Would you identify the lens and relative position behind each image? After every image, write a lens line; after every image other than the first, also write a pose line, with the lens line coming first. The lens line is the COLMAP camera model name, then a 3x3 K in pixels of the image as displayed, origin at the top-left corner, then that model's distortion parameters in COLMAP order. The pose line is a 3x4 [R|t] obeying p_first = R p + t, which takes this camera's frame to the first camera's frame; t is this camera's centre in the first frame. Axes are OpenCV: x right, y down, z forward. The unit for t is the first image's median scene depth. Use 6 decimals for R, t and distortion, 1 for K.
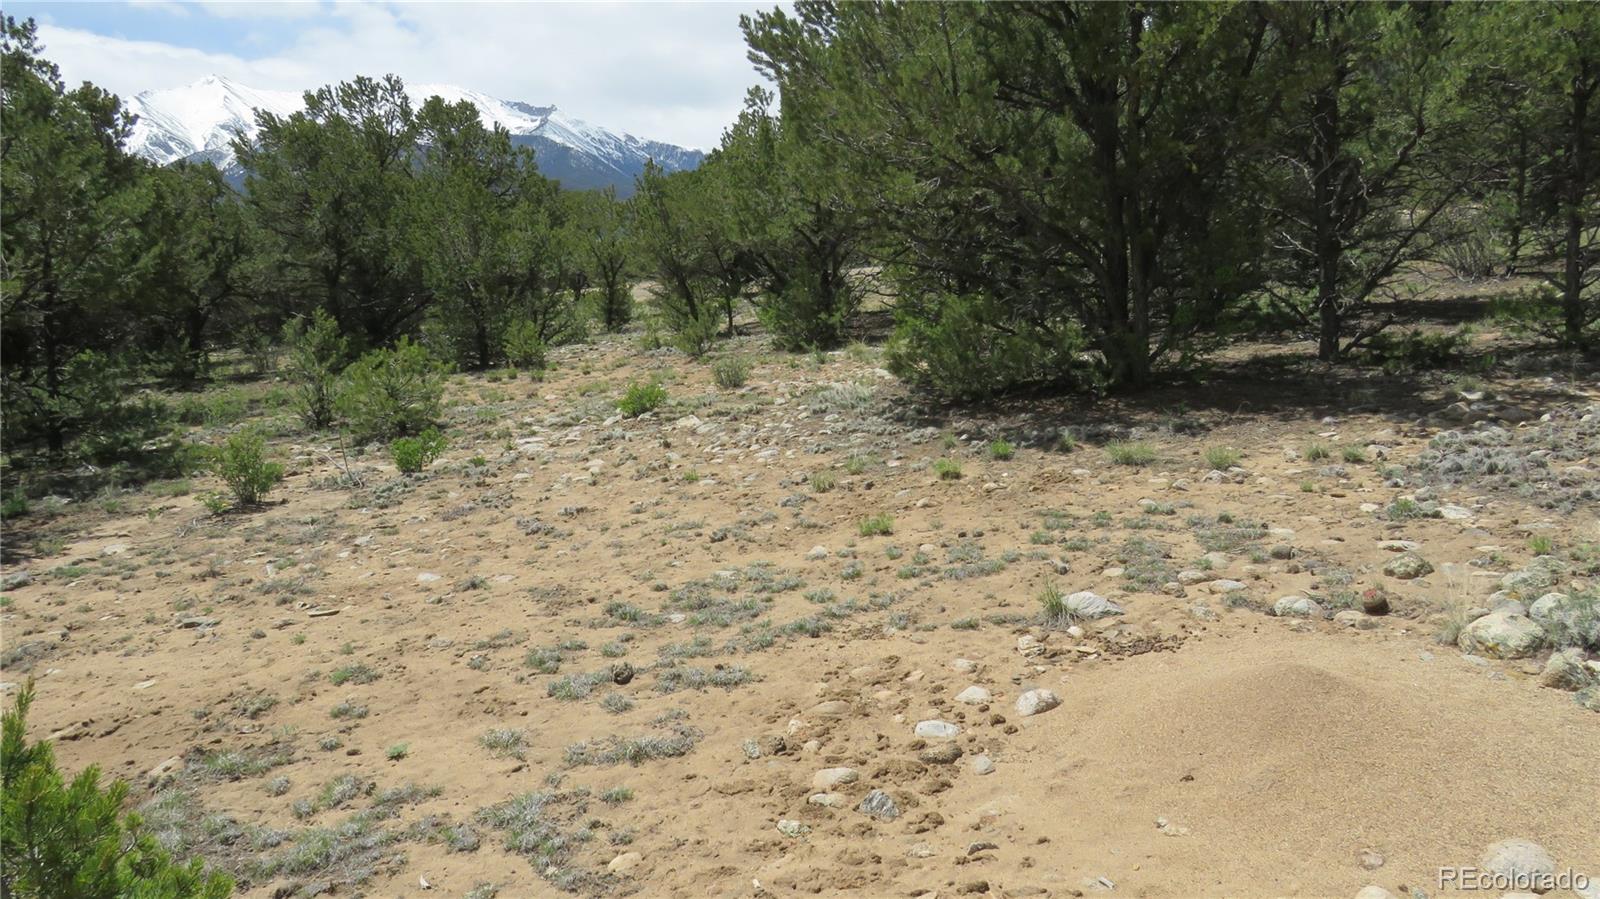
lens RADIAL K [[1302.3, 0, 801.2], [0, 1302.3, 452.9], [0, 0, 1]] dist [0.028804, -0.010137]
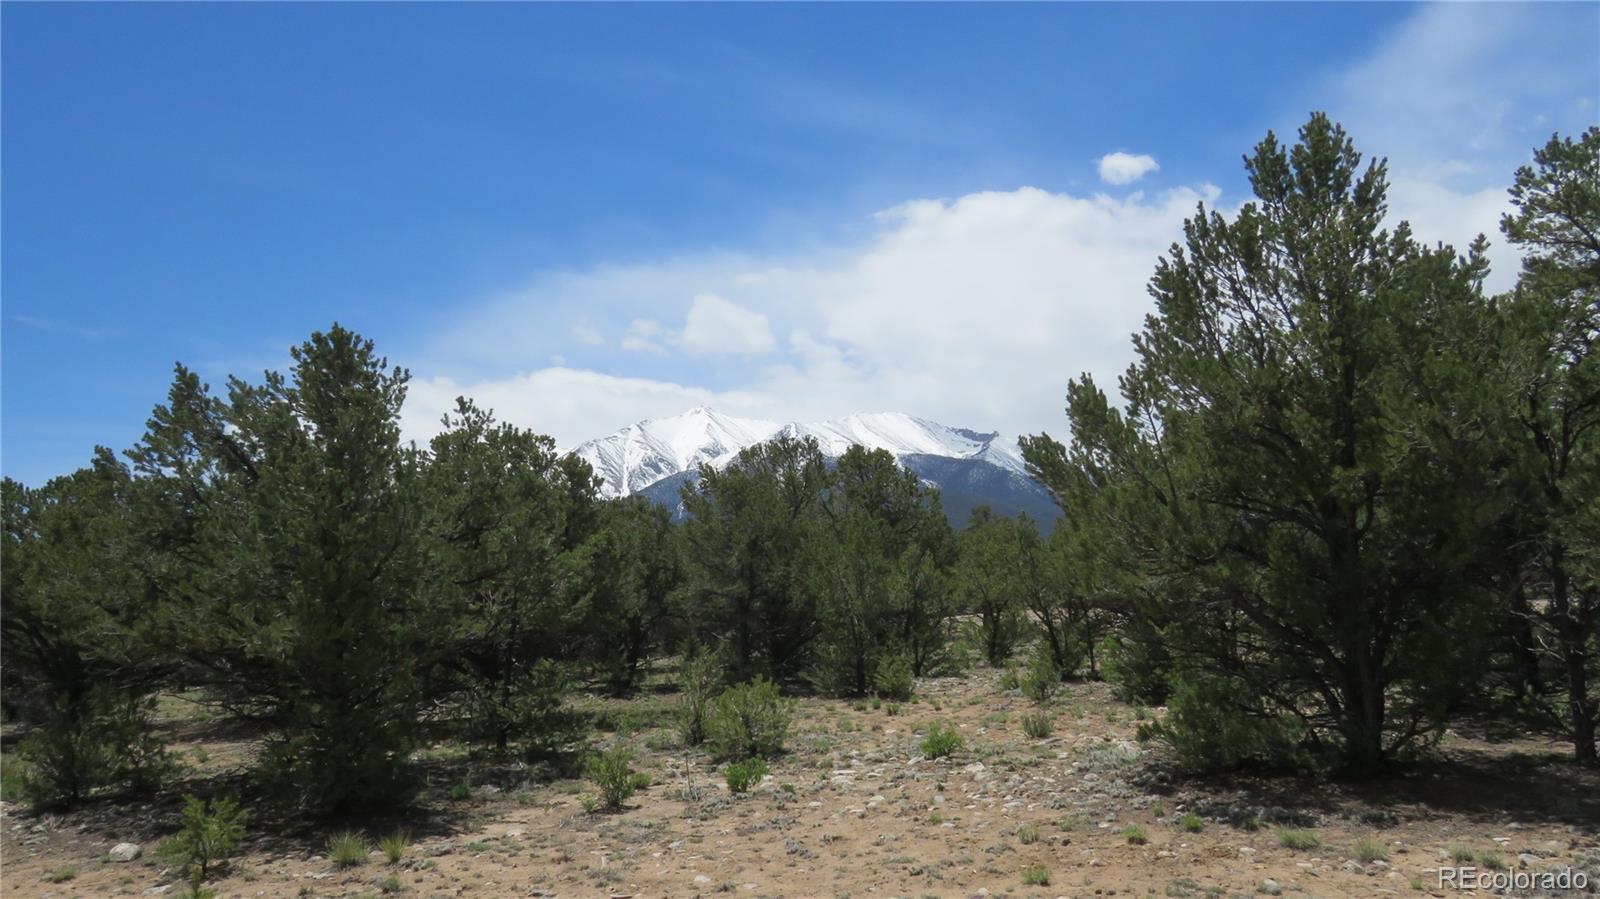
lens RADIAL K [[1302.3, 0, 800.0], [0, 1302.3, 443.6], [0, 0, 1]] dist [0.028804, -0.010137]
pose [[0.945743, 0.005576, -0.324868, 0.129449], [-0.085988, 0.968499, -0.233701, -0.017245], [0.313331, 0.248956, 0.916430, -0.162032]]
